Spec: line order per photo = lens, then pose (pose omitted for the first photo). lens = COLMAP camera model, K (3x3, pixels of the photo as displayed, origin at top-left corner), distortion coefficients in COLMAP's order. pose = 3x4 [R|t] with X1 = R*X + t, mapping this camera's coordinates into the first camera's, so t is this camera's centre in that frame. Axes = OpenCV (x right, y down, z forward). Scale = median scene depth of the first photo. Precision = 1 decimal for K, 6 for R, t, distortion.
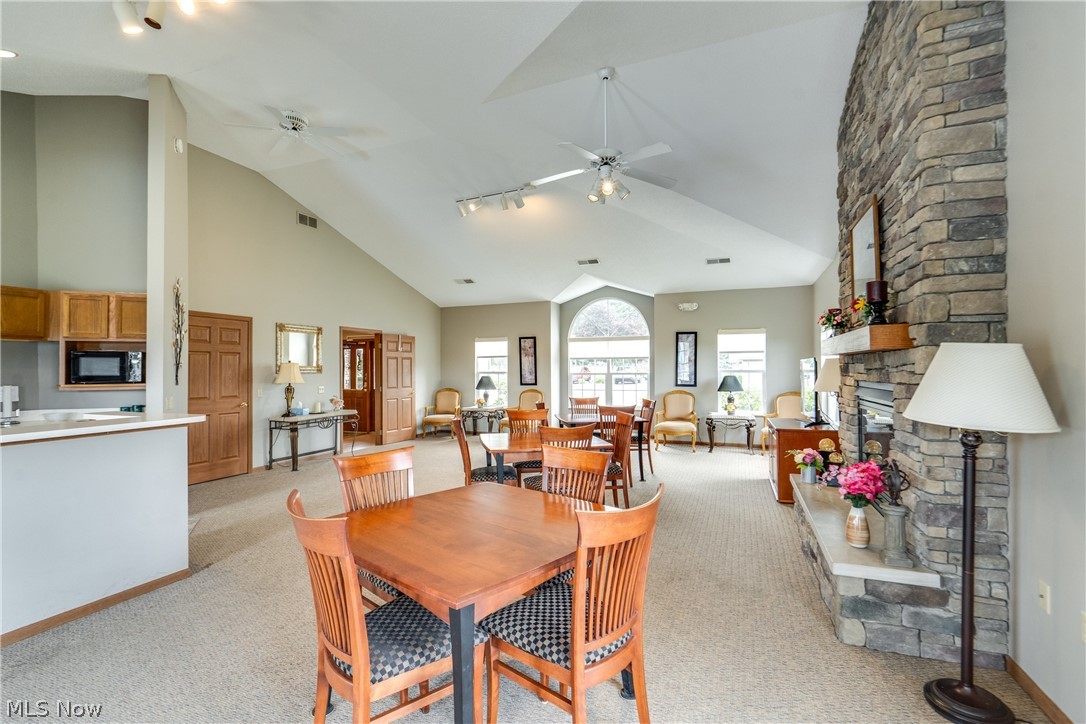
lens RADIAL K [[501.9, 0, 543.0], [0, 501.9, 362.0], [0, 0, 1]] dist [-0.000334, 0.001322]
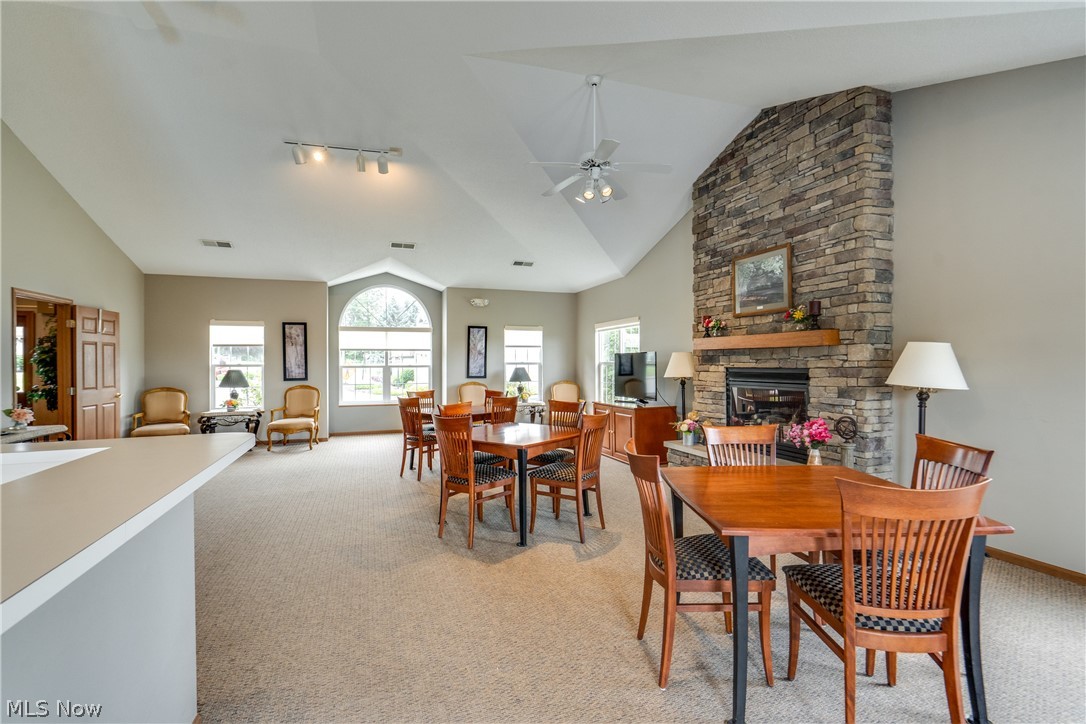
lens RADIAL K [[490.6, 0, 534.6], [0, 490.6, 363.4], [0, 0, 1]] dist [-0.001154, -0.000023]
pose [[0.746690, 0.000632, 0.665172, -0.338150], [-0.009357, 0.999911, 0.009554, 0.008166], [-0.665106, -0.013358, 0.746629, 0.155930]]
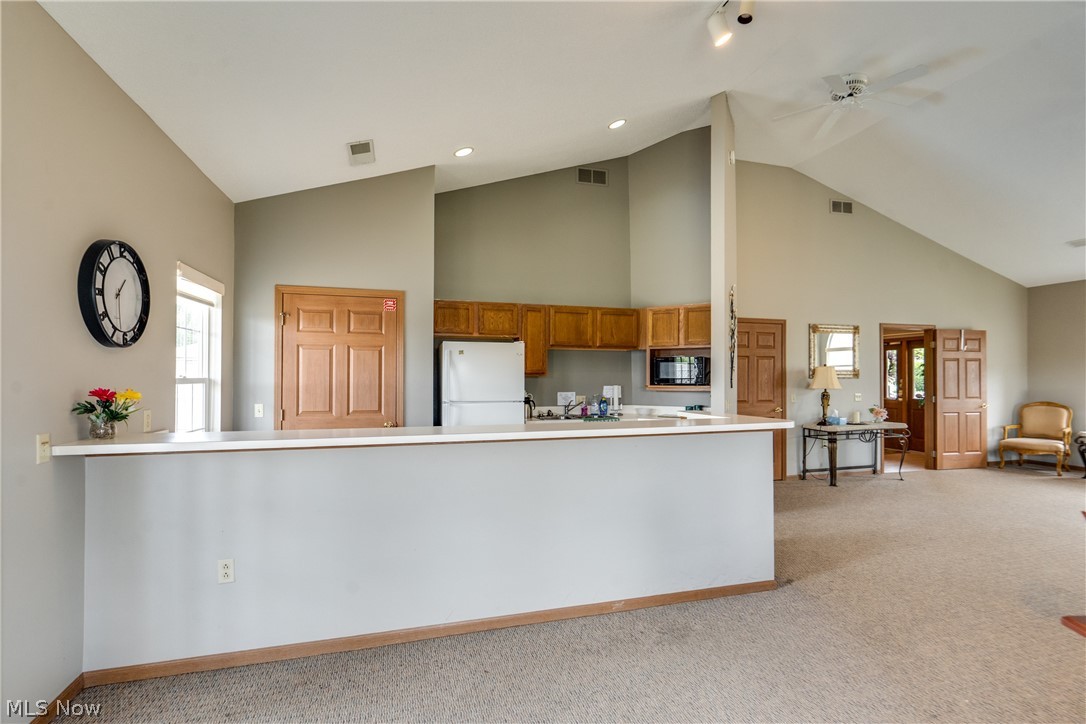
lens RADIAL K [[501.9, 0, 543.0], [0, 501.9, 362.0], [0, 0, 1]] dist [-0.000334, 0.001322]
pose [[0.617865, -0.020434, -0.786018, -0.093195], [0.009130, 0.999781, -0.018815, 0.005508], [0.786231, 0.004449, 0.617917, 0.028880]]
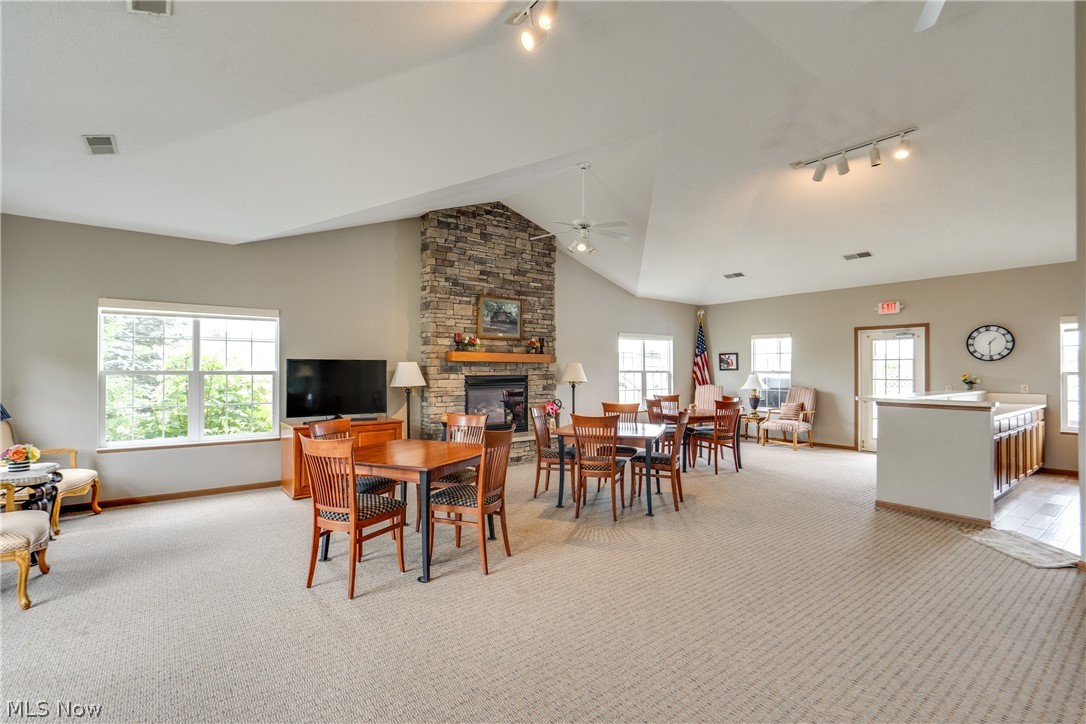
lens RADIAL K [[501.9, 0, 543.0], [0, 501.9, 362.0], [0, 0, 1]] dist [-0.000334, 0.001322]
pose [[-0.868797, 0.007721, 0.495109, -0.246790], [-0.007844, 0.999538, -0.029352, 0.019094], [-0.495107, -0.029385, -0.868335, 1.217542]]
